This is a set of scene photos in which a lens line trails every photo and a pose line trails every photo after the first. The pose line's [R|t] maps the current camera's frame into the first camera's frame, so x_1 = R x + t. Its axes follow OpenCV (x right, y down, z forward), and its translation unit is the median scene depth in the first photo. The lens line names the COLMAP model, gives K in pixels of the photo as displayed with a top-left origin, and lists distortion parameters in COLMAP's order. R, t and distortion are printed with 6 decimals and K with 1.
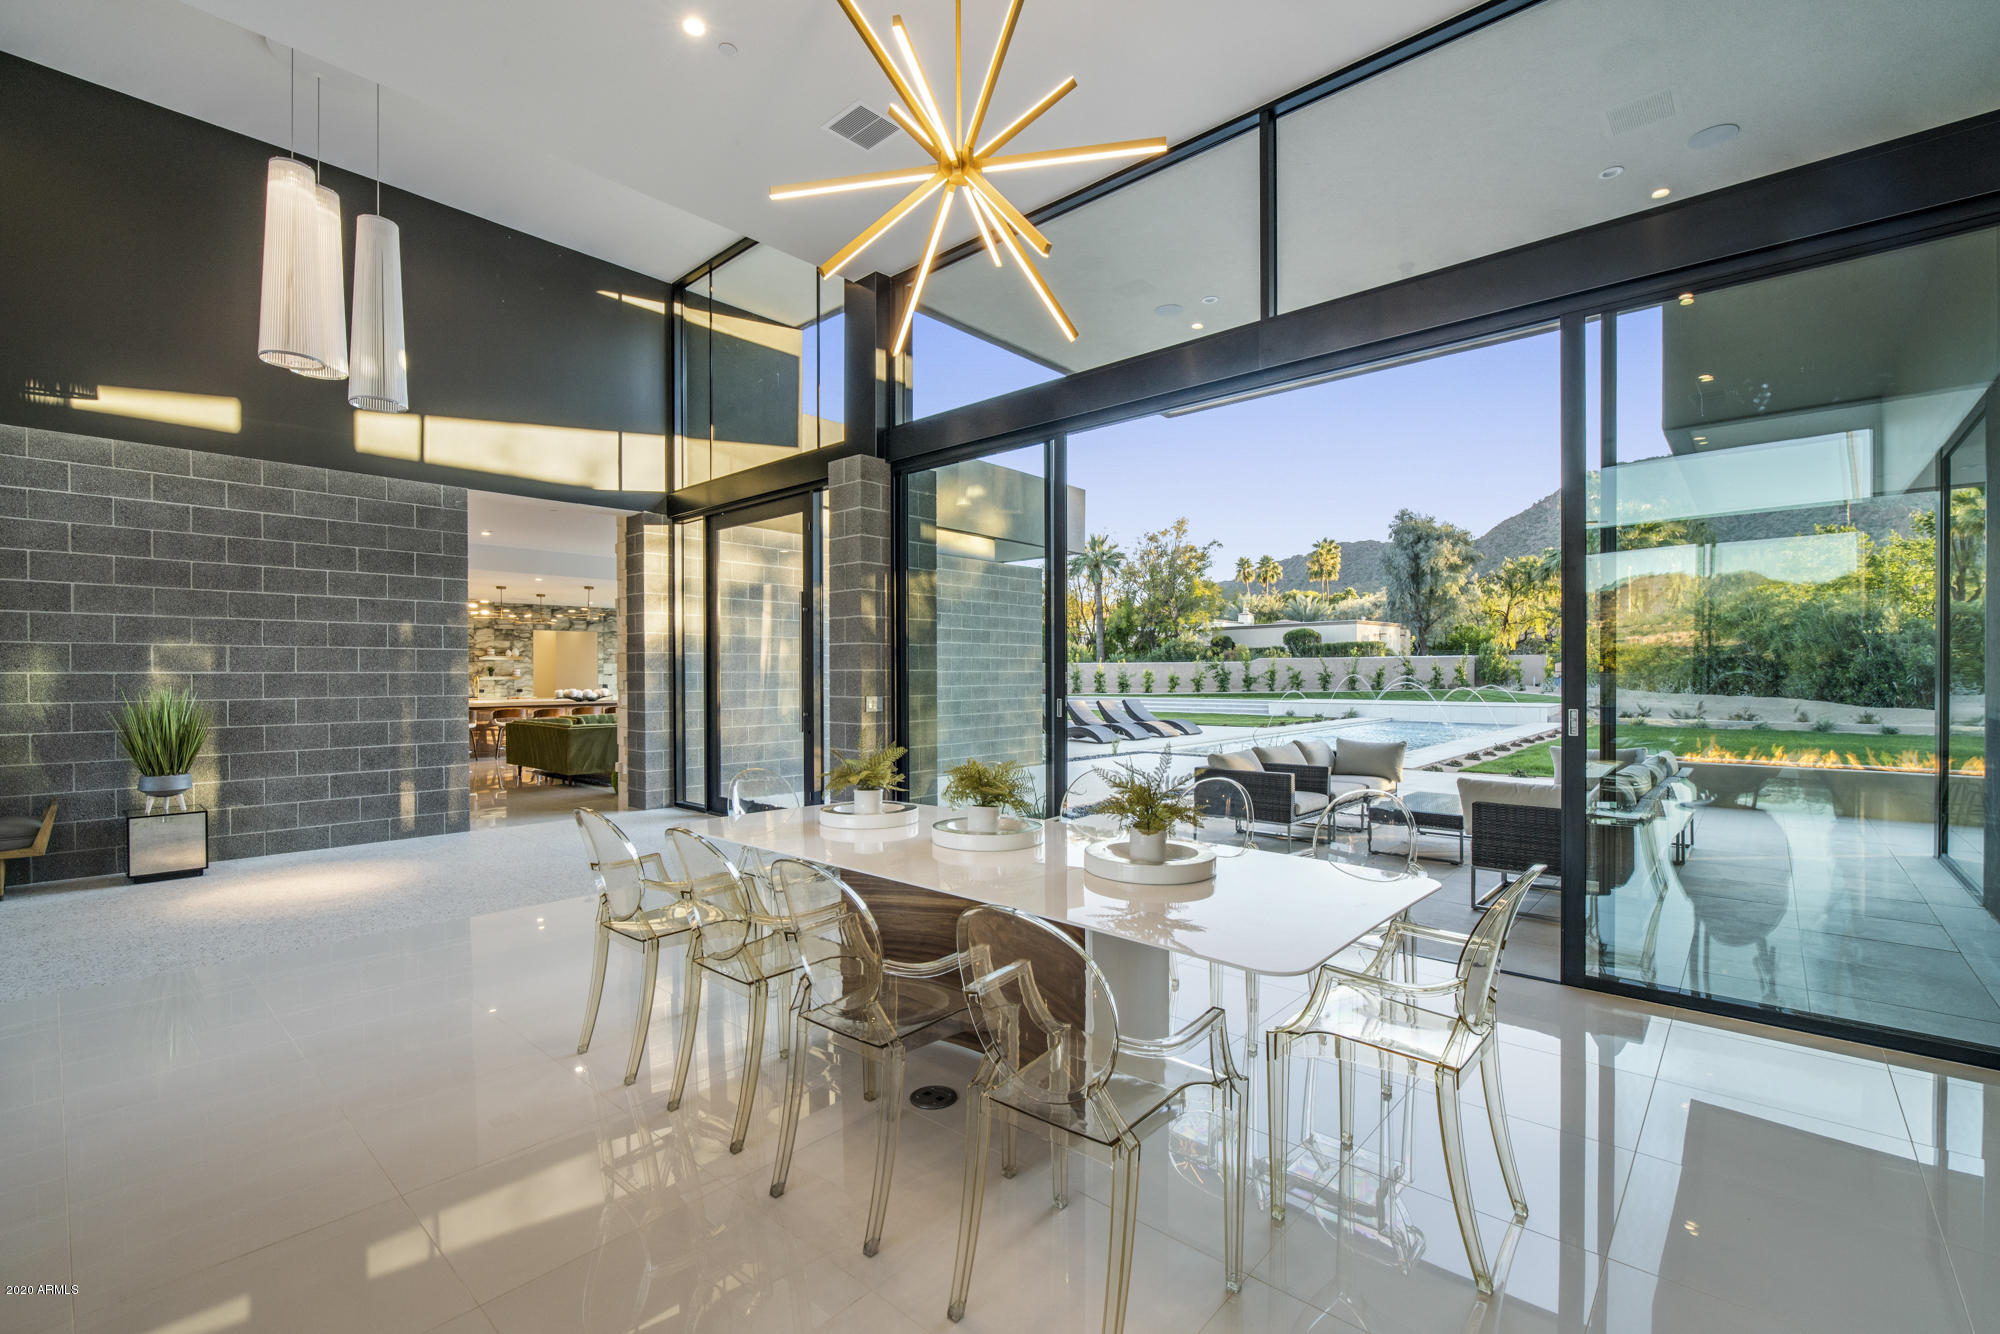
lens RADIAL K [[872.2, 0, 997.3], [0, 872.2, 677.2], [0, 0, 1]] dist [-0.011254, -0.000416]
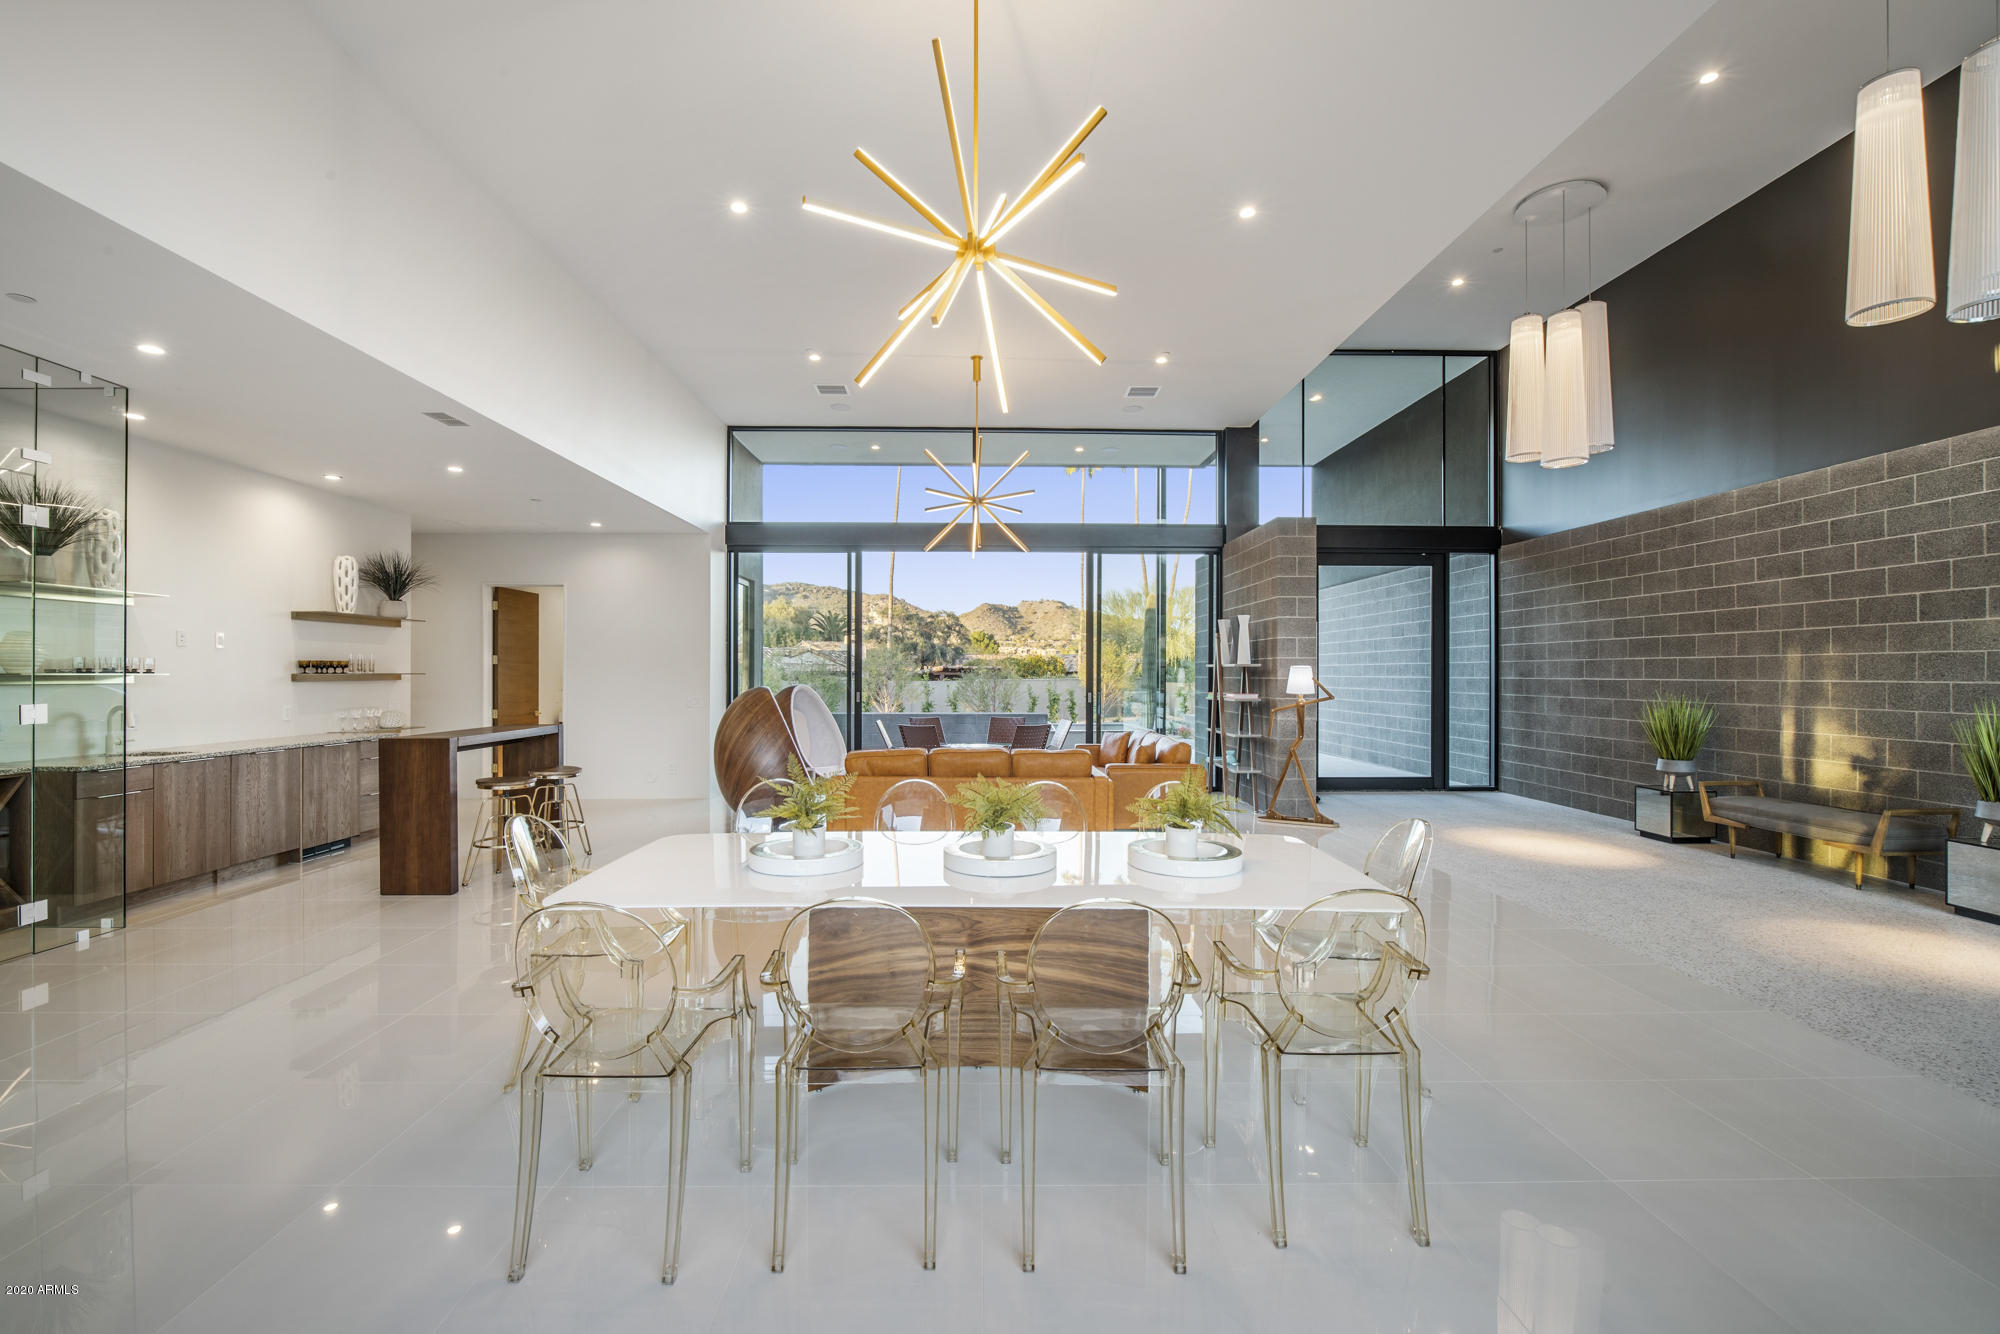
lens RADIAL K [[867.3, 0, 986.2], [0, 867.3, 669.8], [0, 0, 1]] dist [-0.012604, 0.000292]
pose [[-0.744233, -0.000541, -0.667920, 0.351310], [-0.001336, 0.999999, 0.000679, -0.017473], [0.667918, 0.001398, -0.744233, 0.934106]]
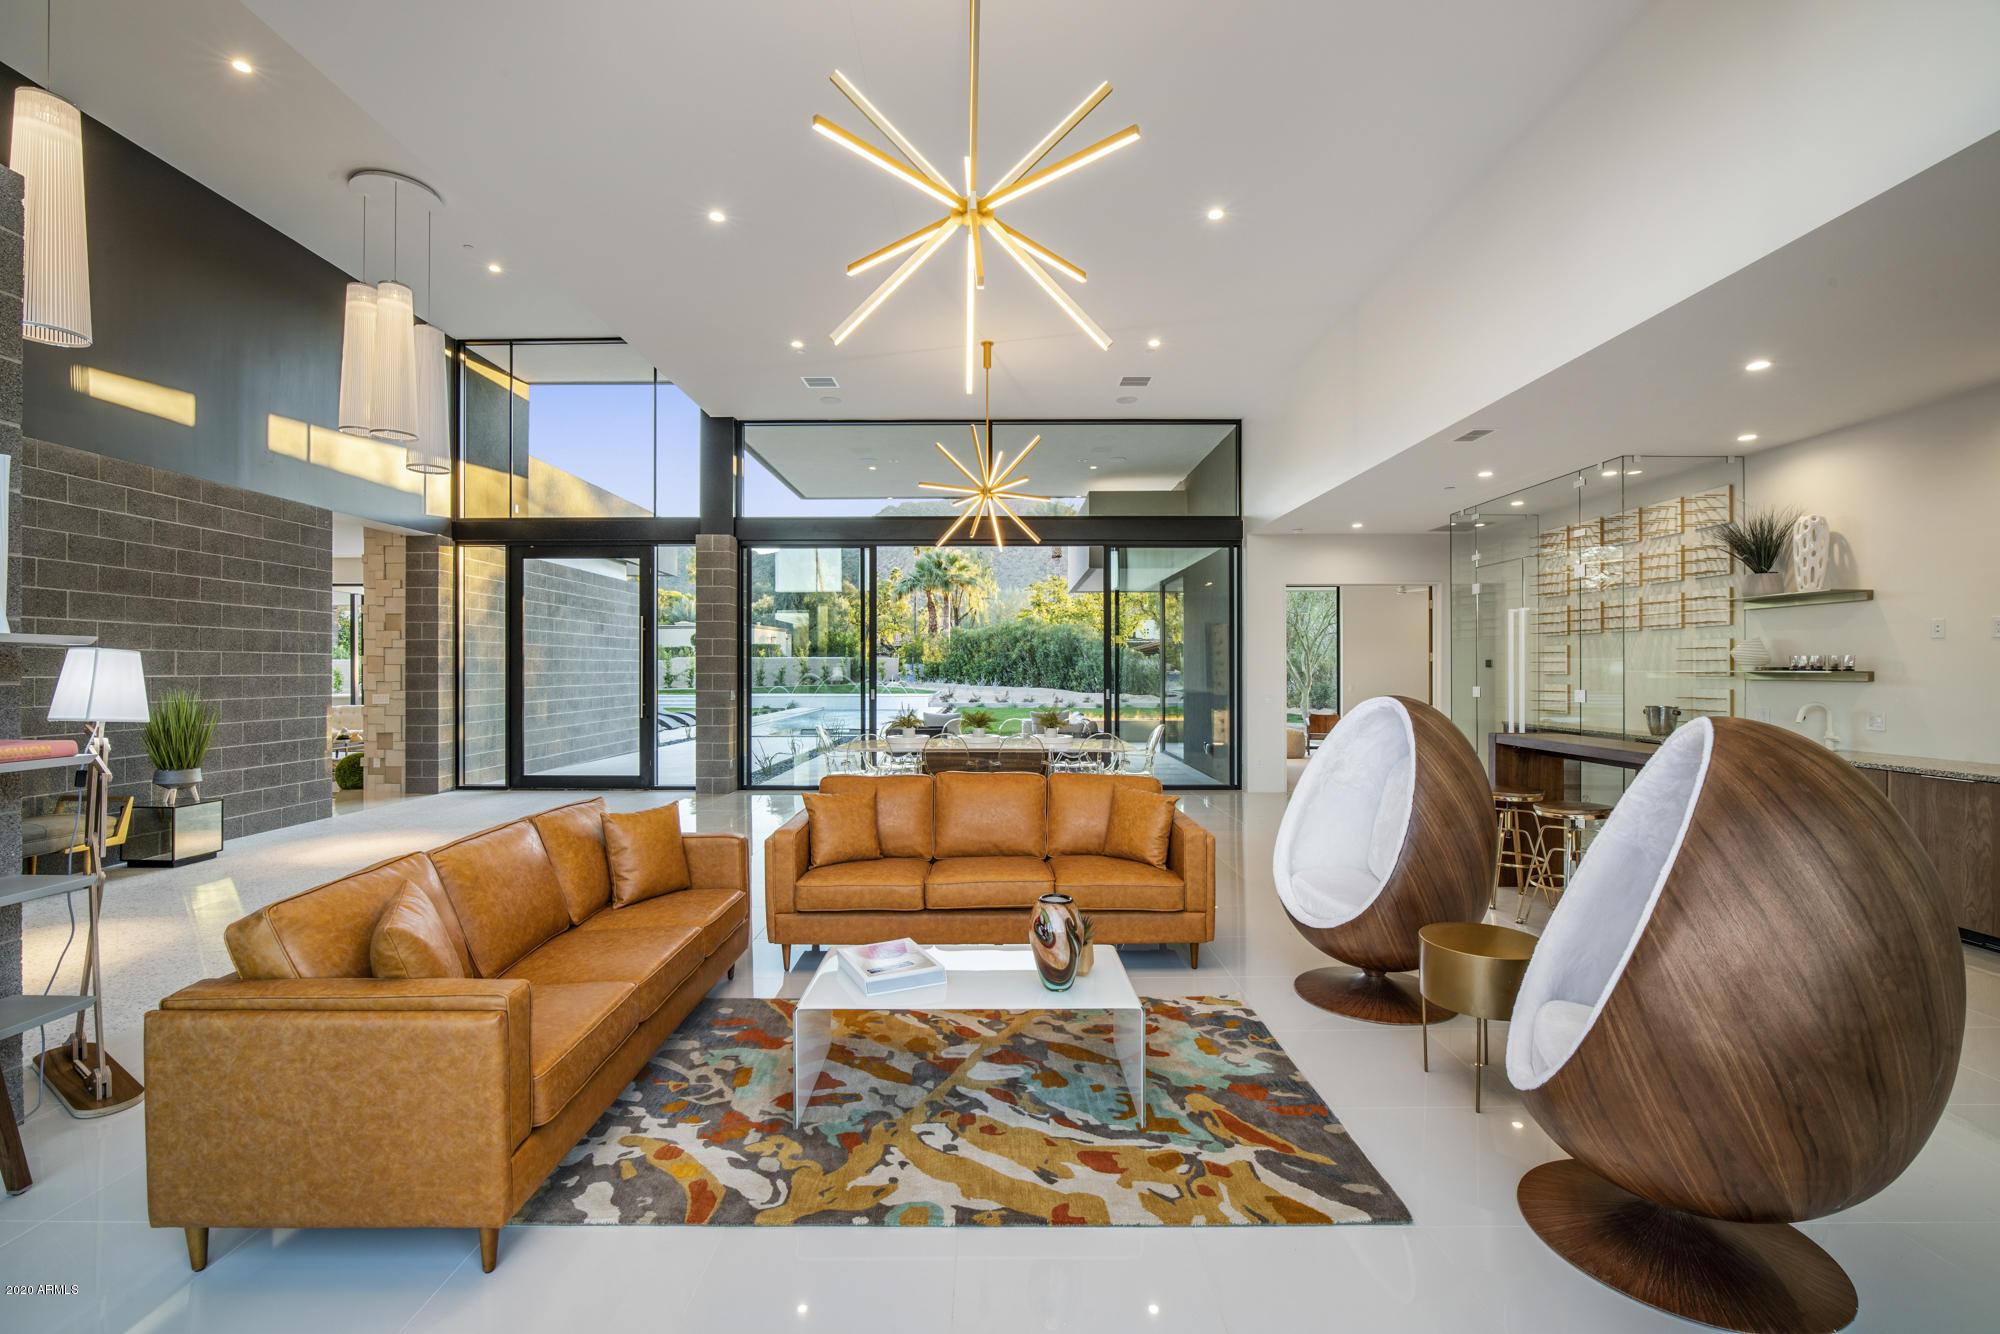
lens RADIAL K [[867.3, 0, 986.2], [0, 867.3, 669.8], [0, 0, 1]] dist [-0.012604, 0.000292]
pose [[0.754637, 0.003071, 0.656135, -0.888821], [0.000121, 0.999988, -0.004820, -0.008143], [-0.656142, 0.003716, 0.754628, -0.491528]]
